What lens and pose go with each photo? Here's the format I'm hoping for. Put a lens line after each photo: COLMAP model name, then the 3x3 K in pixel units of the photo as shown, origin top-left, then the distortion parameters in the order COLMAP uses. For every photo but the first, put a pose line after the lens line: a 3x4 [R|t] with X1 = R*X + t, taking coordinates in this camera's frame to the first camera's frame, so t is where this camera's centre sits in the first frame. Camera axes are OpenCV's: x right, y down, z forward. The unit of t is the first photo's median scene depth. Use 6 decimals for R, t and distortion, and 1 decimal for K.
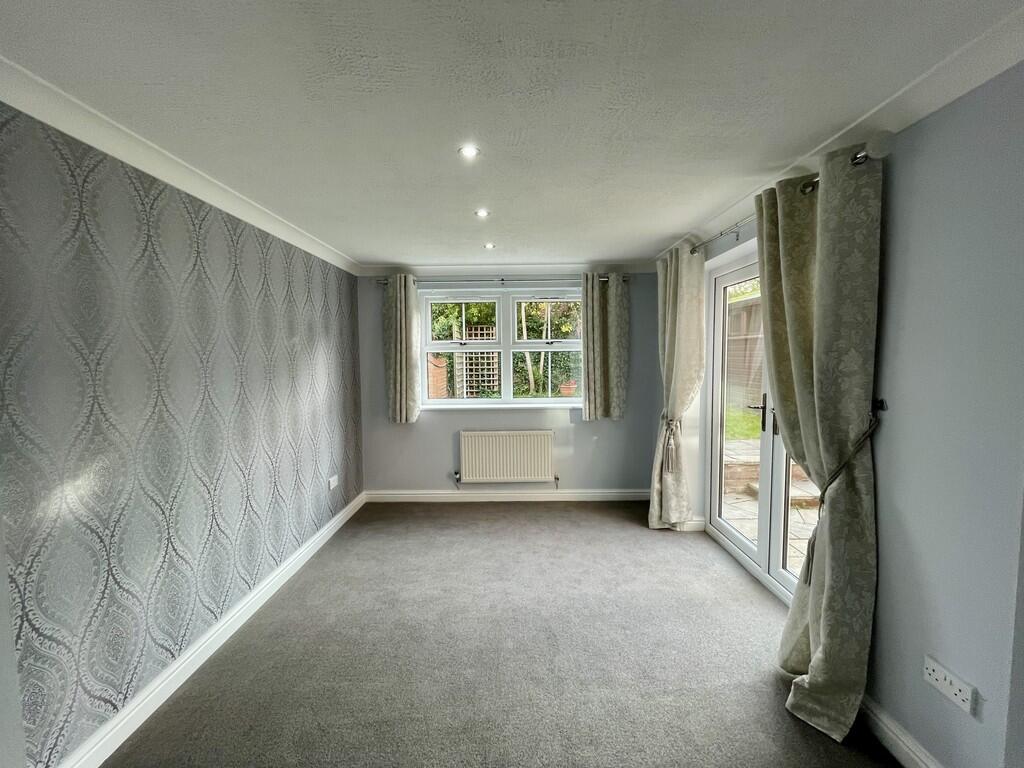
lens RADIAL K [[416.9, 0, 514.9], [0, 416.9, 383.1], [0, 0, 1]] dist [-0.000448, 0.000096]
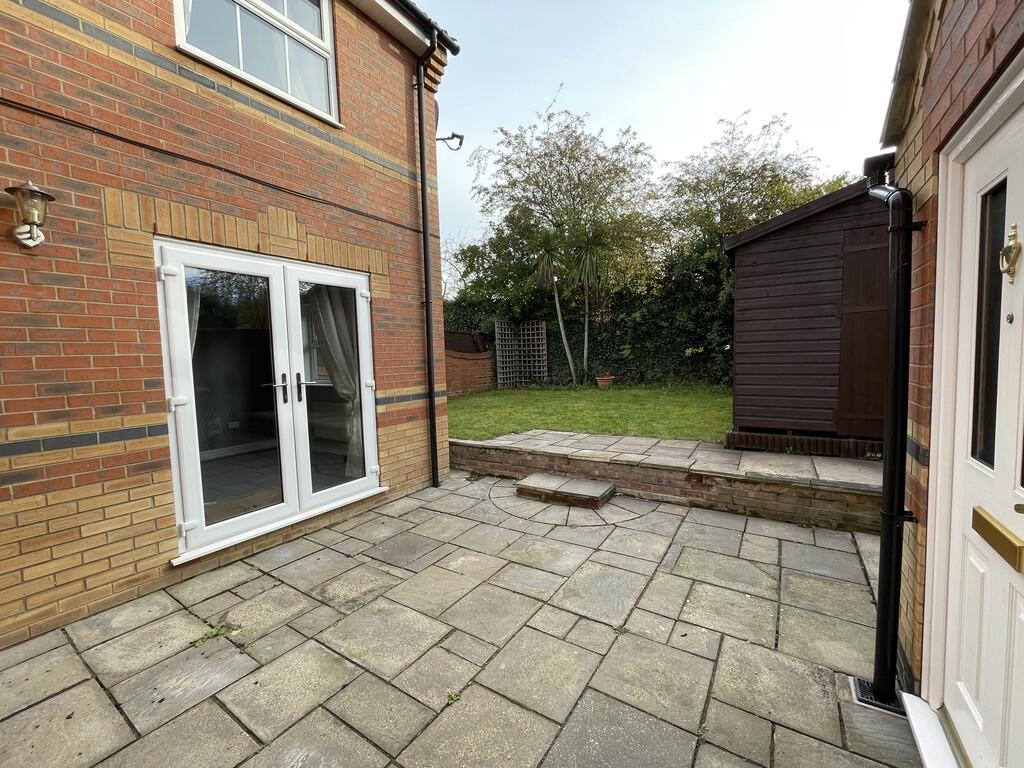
lens RADIAL K [[416.9, 0, 512.2], [0, 416.9, 380.2], [0, 0, 1]] dist [-0.000448, 0.000096]
pose [[0.835804, 0.015219, -0.548816, 0.470119], [-0.011385, 0.999881, 0.010388, 0.005770], [0.548909, -0.002434, 0.835878, 0.064069]]
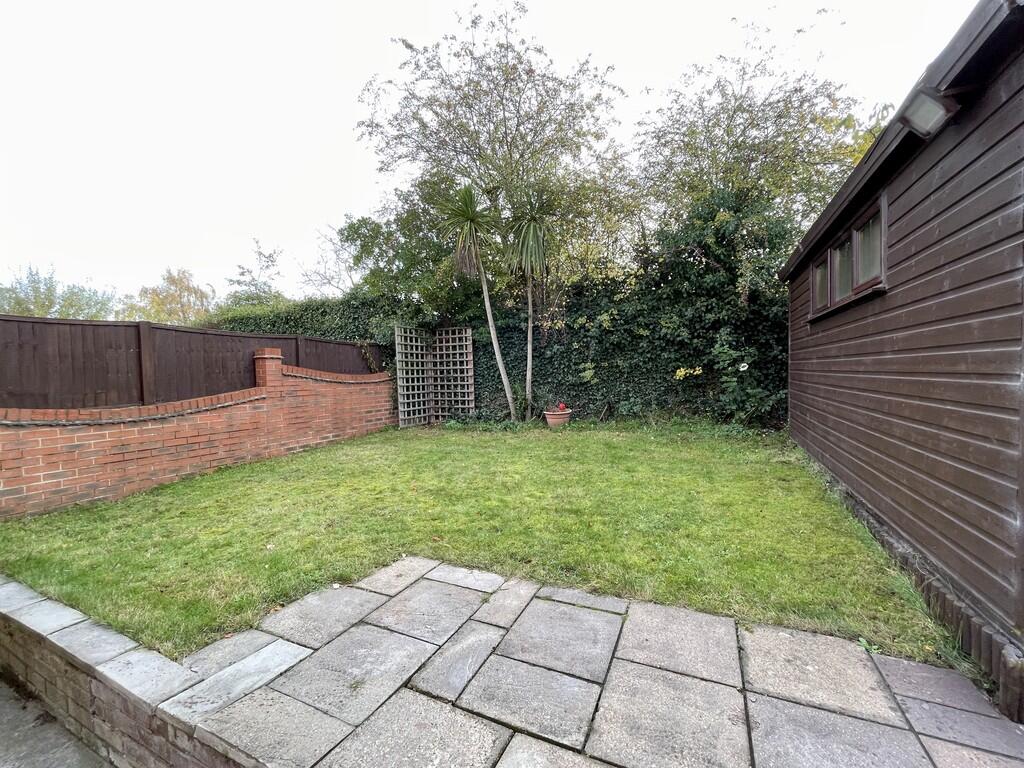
lens RADIAL K [[416.9, 0, 513.0], [0, 416.9, 385.9], [0, 0, 1]] dist [-0.000448, 0.000096]
pose [[0.899888, -0.003520, -0.436106, 0.341258], [-0.008961, 0.999607, -0.026558, -0.014200], [0.436029, 0.027807, 0.899503, 0.372943]]
